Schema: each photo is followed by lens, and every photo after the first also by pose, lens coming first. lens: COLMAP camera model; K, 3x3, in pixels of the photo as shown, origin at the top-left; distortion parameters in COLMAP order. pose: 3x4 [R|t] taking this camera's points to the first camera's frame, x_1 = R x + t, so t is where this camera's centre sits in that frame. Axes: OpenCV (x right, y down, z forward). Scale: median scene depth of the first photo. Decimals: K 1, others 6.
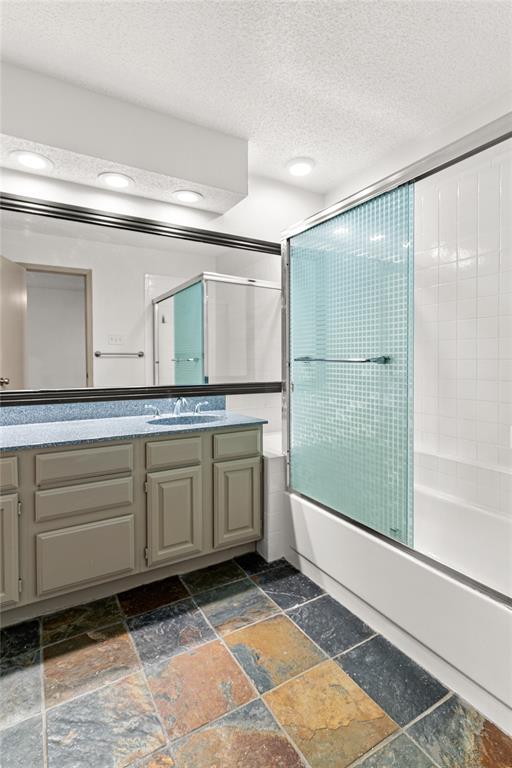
lens RADIAL K [[374.5, 0, 254.6], [0, 374.5, 381.1], [0, 0, 1]] dist [0.010094, -0.000007]
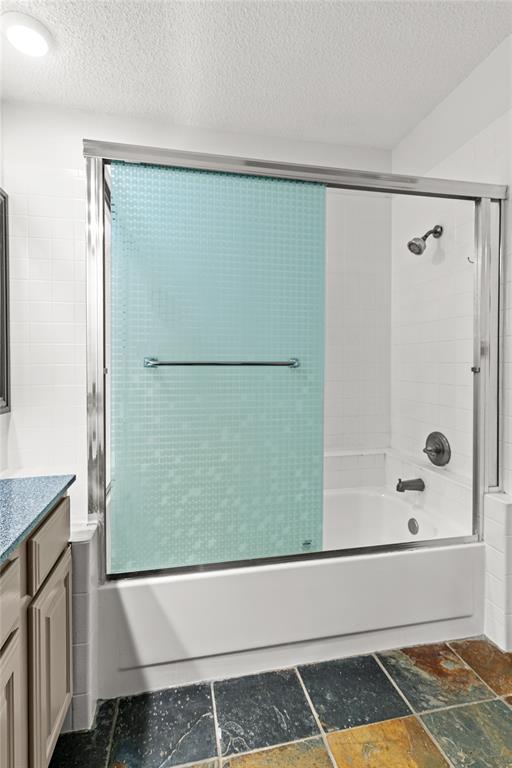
lens RADIAL K [[374.5, 0, 254.3], [0, 374.5, 379.4], [0, 0, 1]] dist [0.010094, -0.000007]
pose [[0.325817, -0.035811, 0.944754, -0.514167], [0.052740, 0.998415, 0.019656, -0.038103], [-0.943961, 0.043422, 0.327189, 0.746822]]
